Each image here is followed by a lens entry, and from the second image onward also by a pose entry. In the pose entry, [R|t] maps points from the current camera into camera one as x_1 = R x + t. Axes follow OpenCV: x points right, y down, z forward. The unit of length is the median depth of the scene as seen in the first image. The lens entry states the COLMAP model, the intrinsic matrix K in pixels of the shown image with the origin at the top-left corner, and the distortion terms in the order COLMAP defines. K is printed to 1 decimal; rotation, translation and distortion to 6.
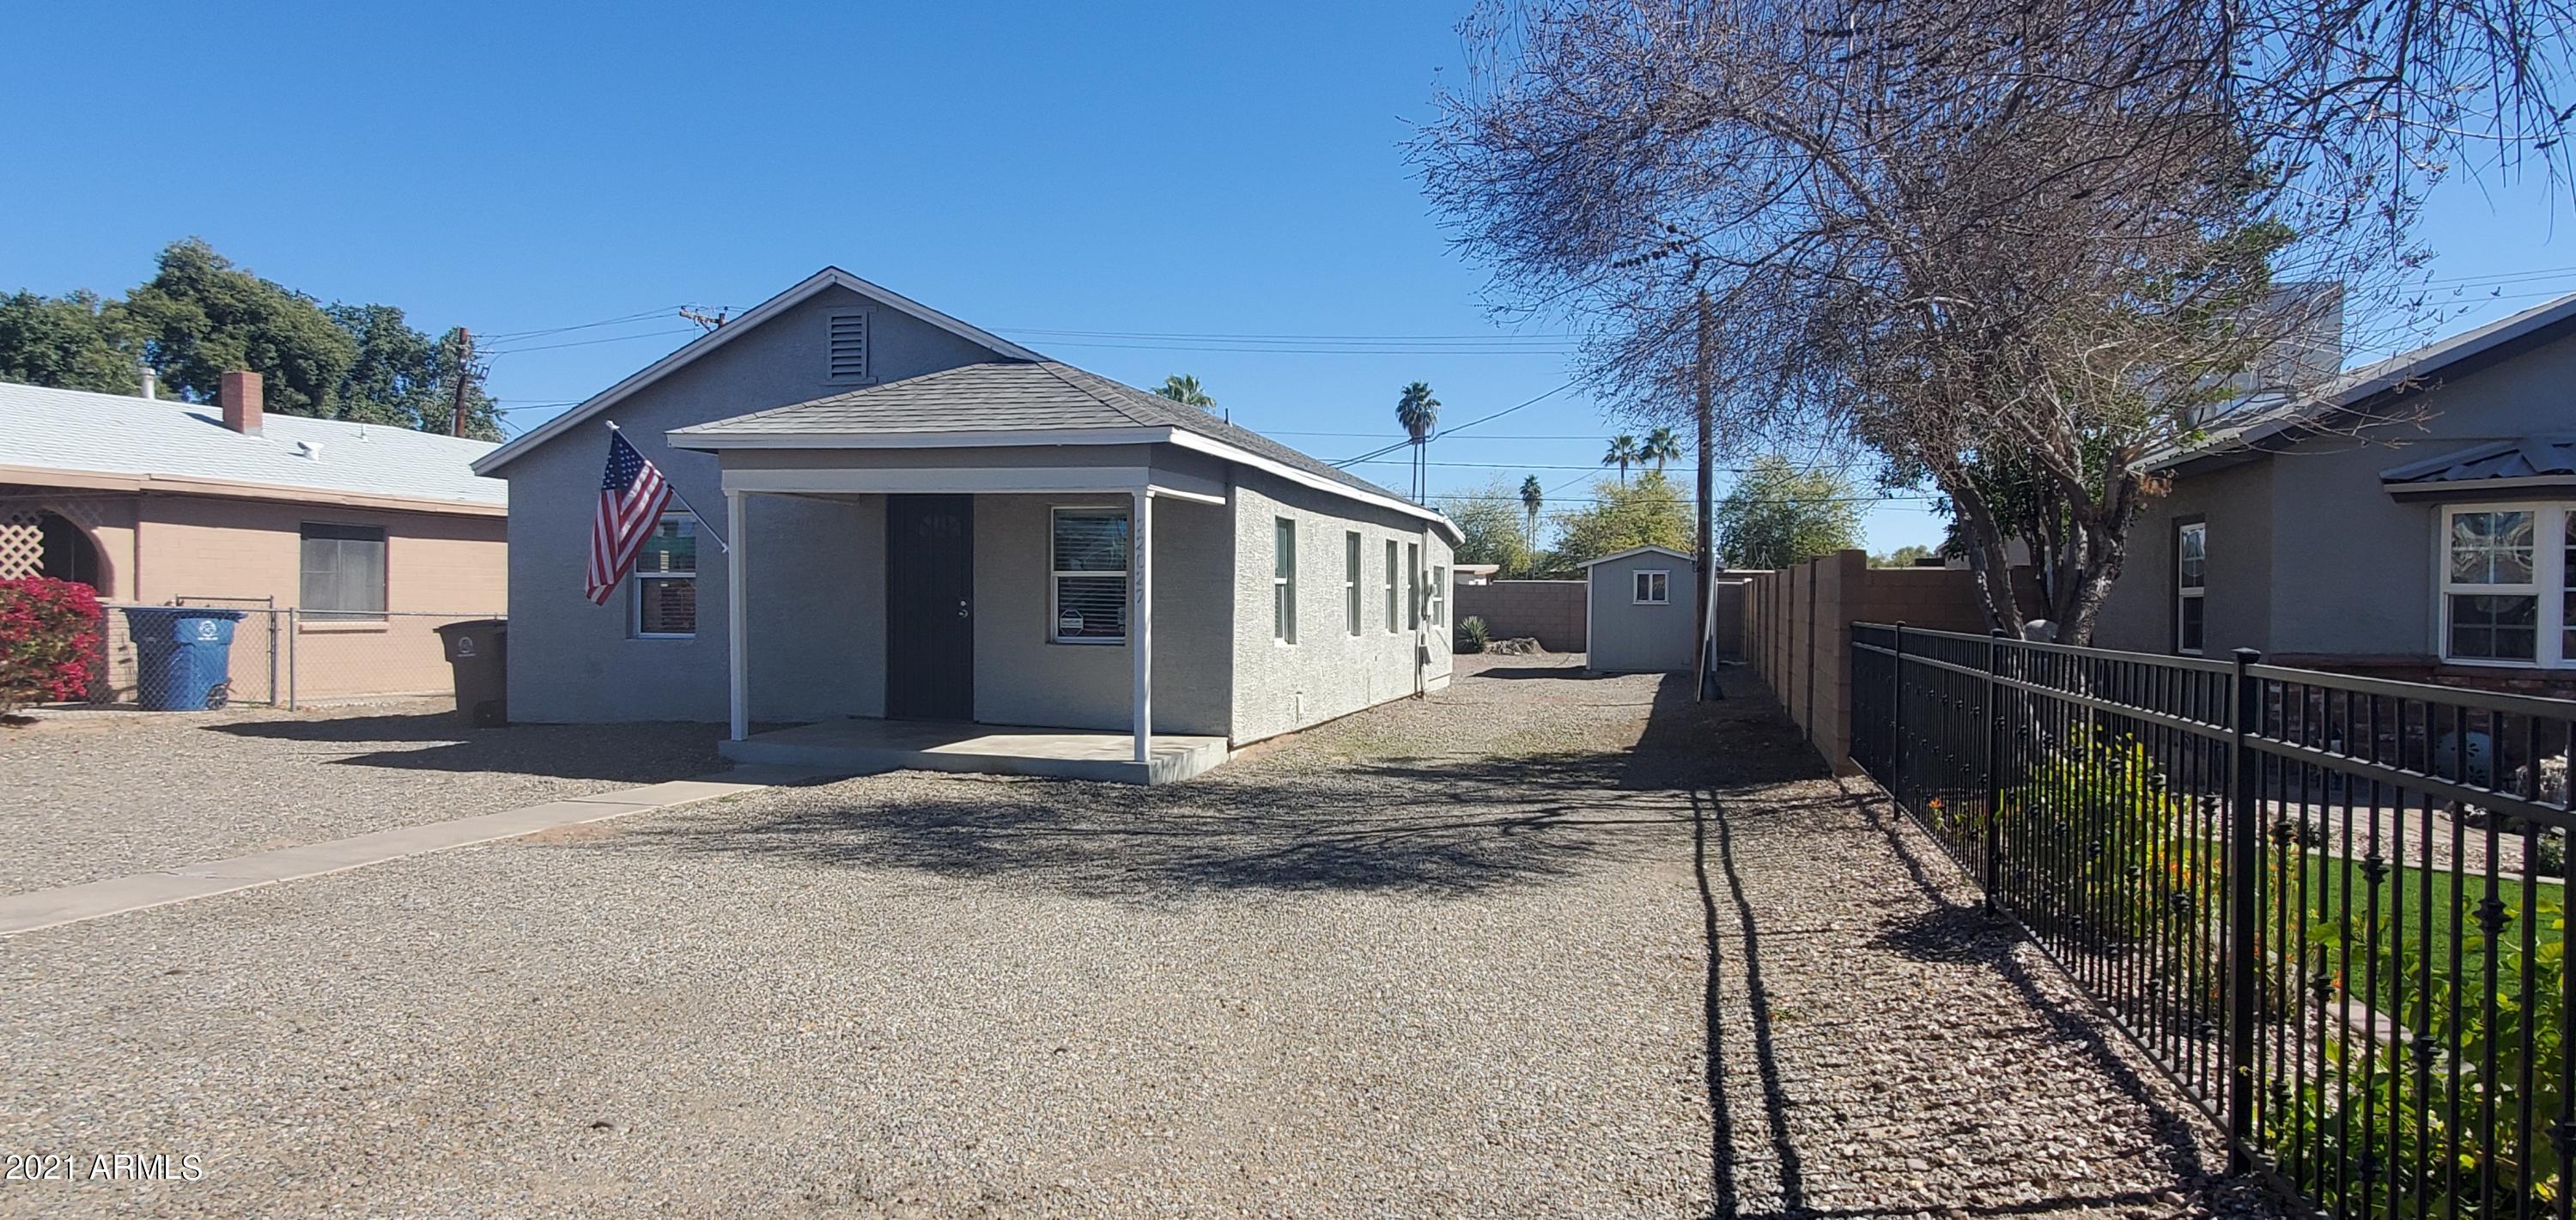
lens RADIAL K [[1438.8, 0, 1318.7], [0, 1438.8, 617.0], [0, 0, 1]] dist [-0.001261, 0.000716]
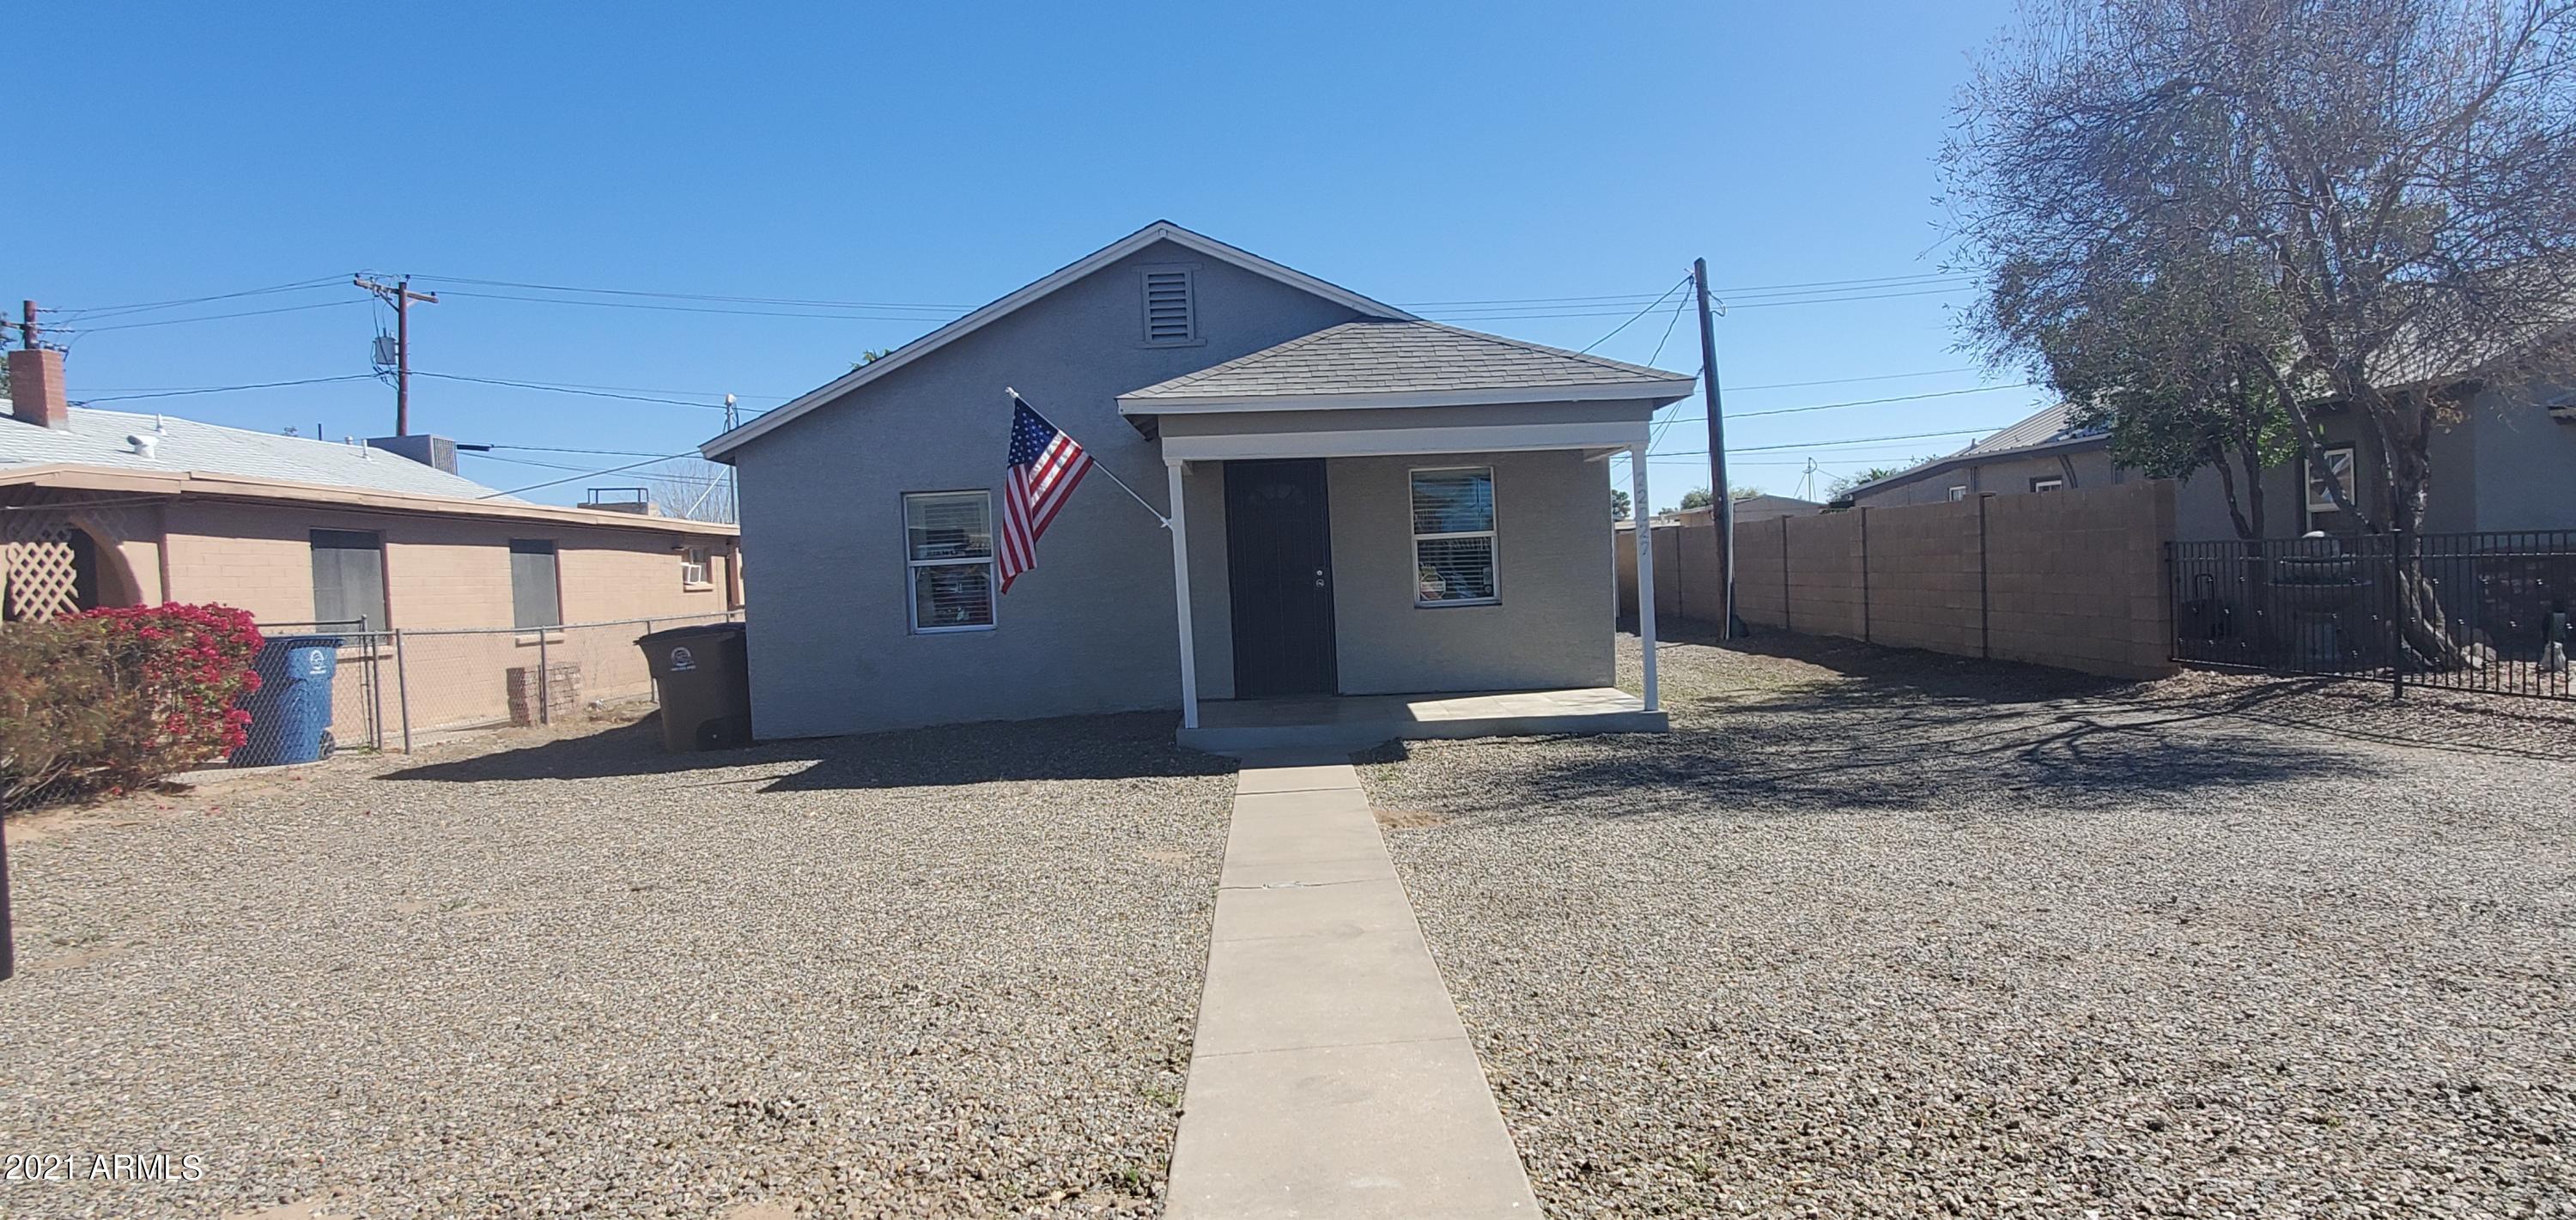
lens RADIAL K [[1438.8, 0, 1318.7], [0, 1438.8, 617.0], [0, 0, 1]] dist [-0.001261, 0.000716]
pose [[0.957550, -0.062776, 0.281350, -0.512950], [0.058223, 0.998002, 0.024523, -0.003440], [-0.282327, -0.007101, 0.959292, 0.073324]]
